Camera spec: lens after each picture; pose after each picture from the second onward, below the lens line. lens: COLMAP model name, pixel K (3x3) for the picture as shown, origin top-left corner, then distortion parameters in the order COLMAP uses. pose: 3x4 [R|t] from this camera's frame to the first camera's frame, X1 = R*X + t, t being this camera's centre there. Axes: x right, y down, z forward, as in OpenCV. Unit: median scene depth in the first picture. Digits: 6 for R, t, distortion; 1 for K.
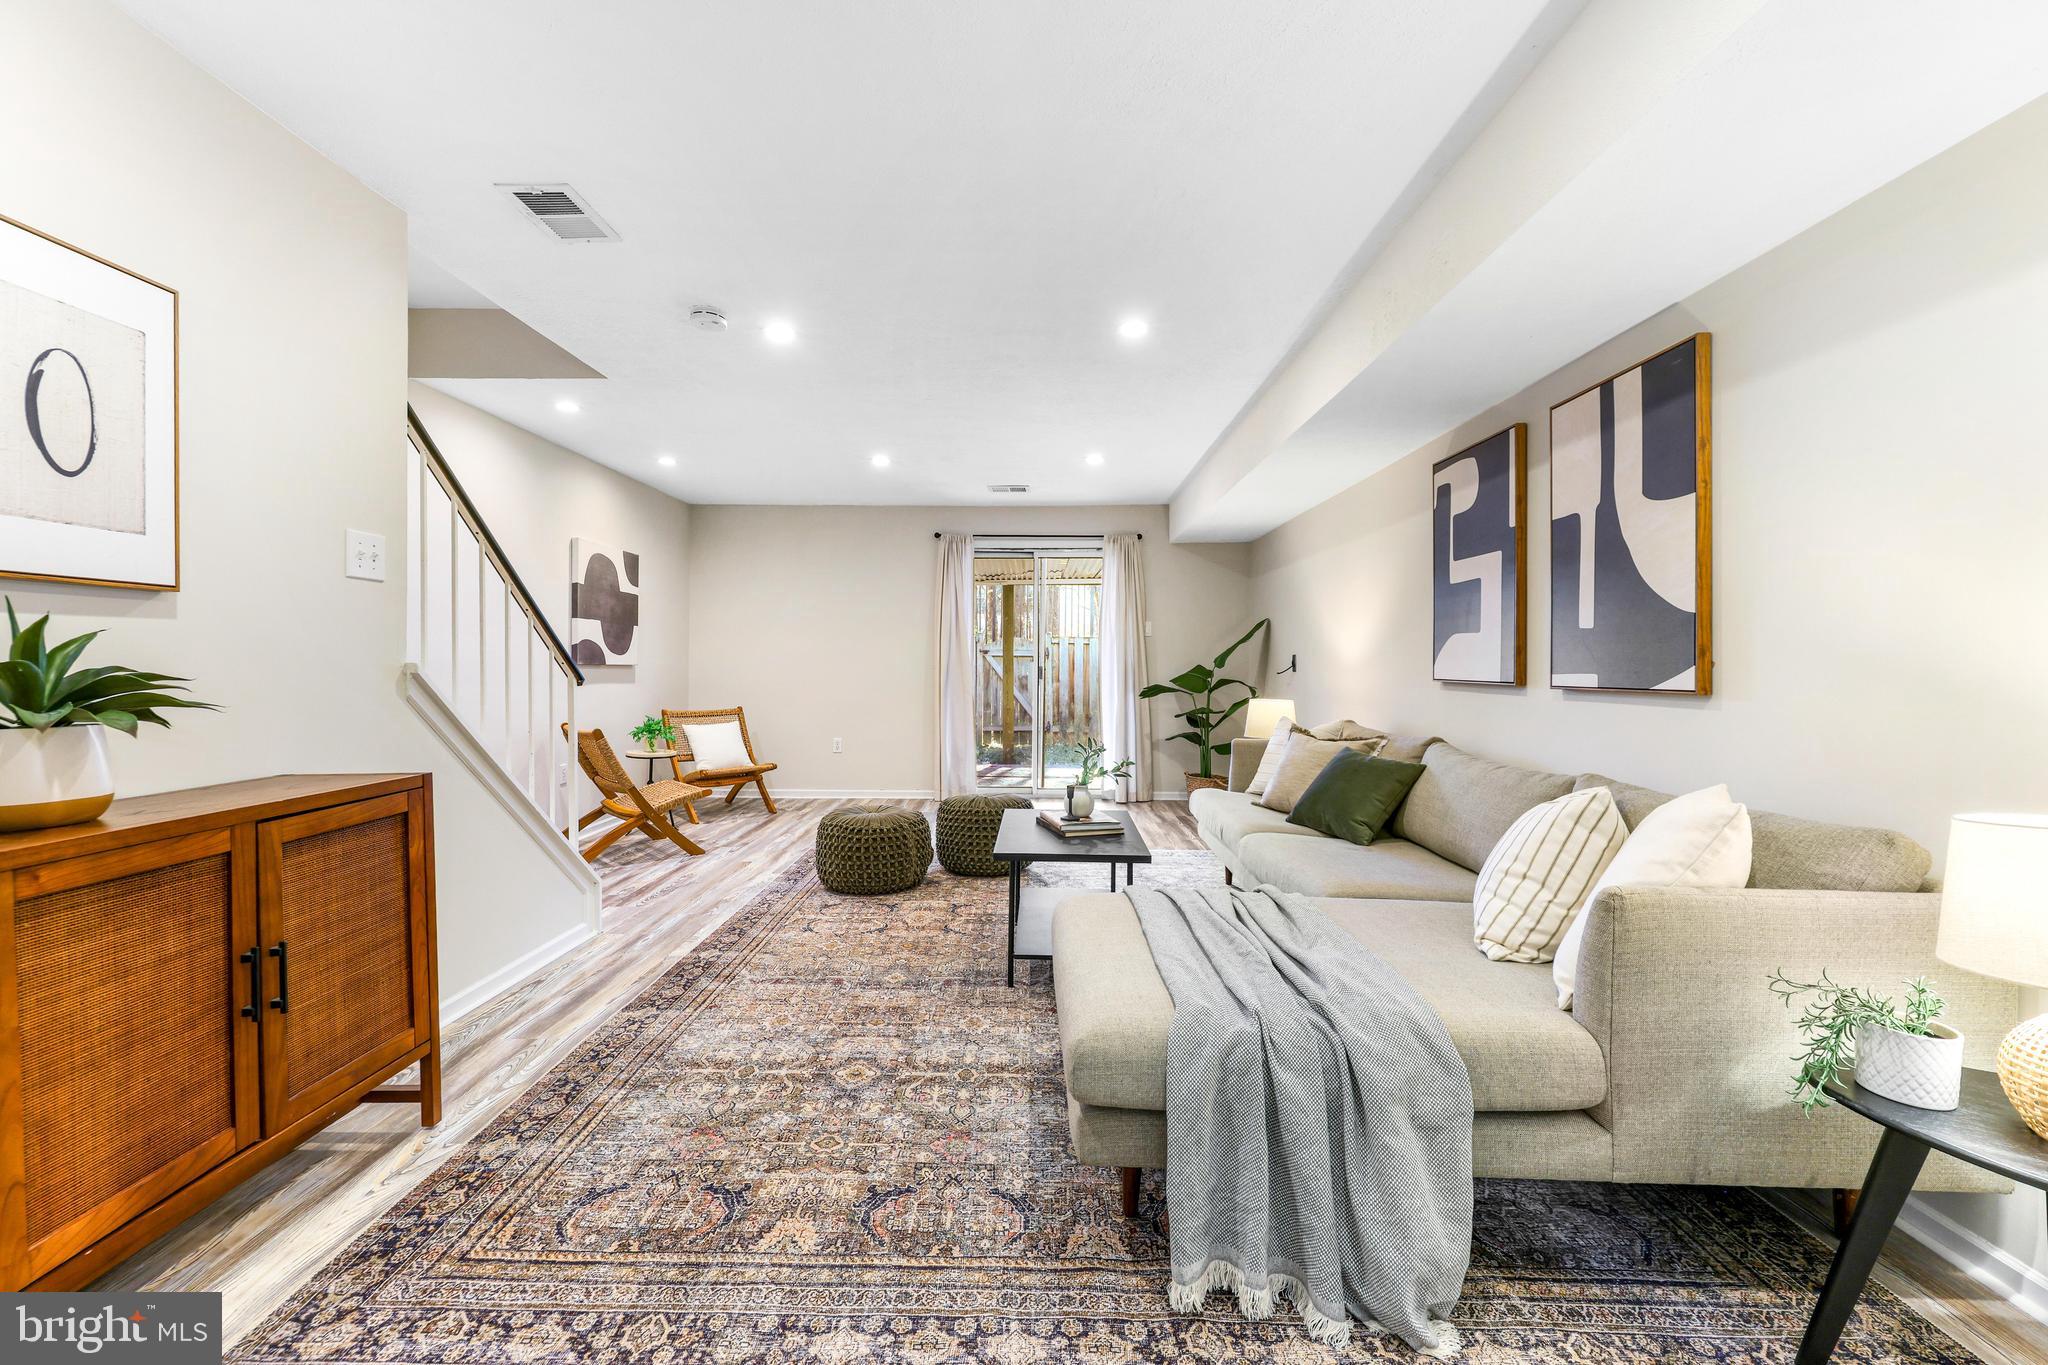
lens RADIAL K [[807.8, 0, 1025.0], [0, 807.8, 674.4], [0, 0, 1]] dist [0.000069, -0.000002]
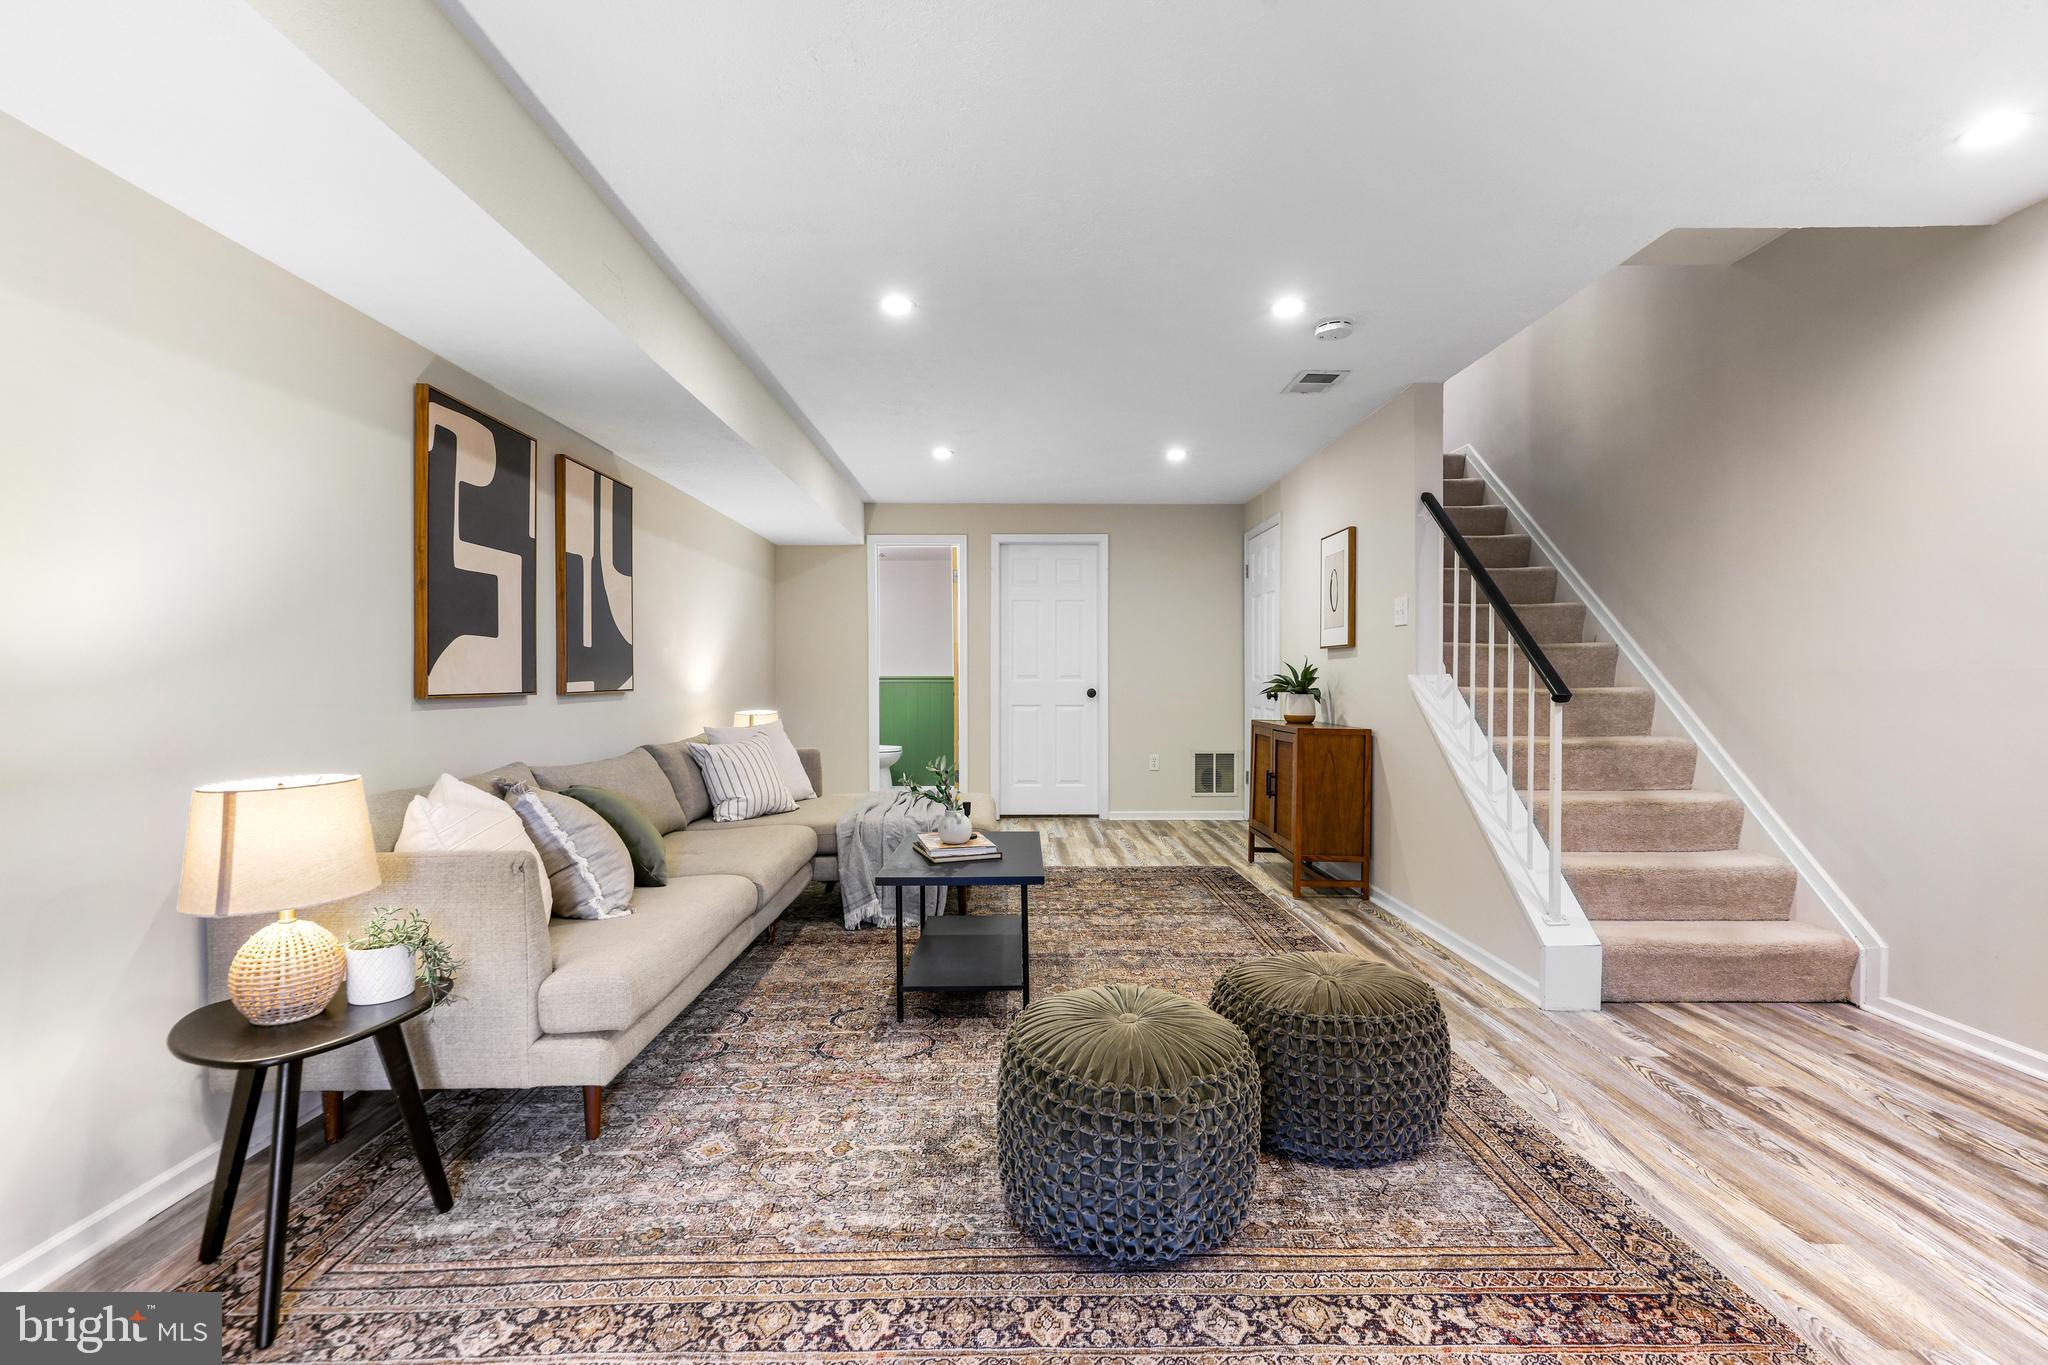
lens RADIAL K [[893.9, 0, 1020.0], [0, 893.9, 671.8], [0, 0, 1]] dist [0.001979, -0.000704]
pose [[-0.999696, -0.002314, -0.024541, 0.021433], [-0.002512, 0.999964, 0.008064, -0.026996], [0.024522, 0.008123, -0.999666, 2.226002]]
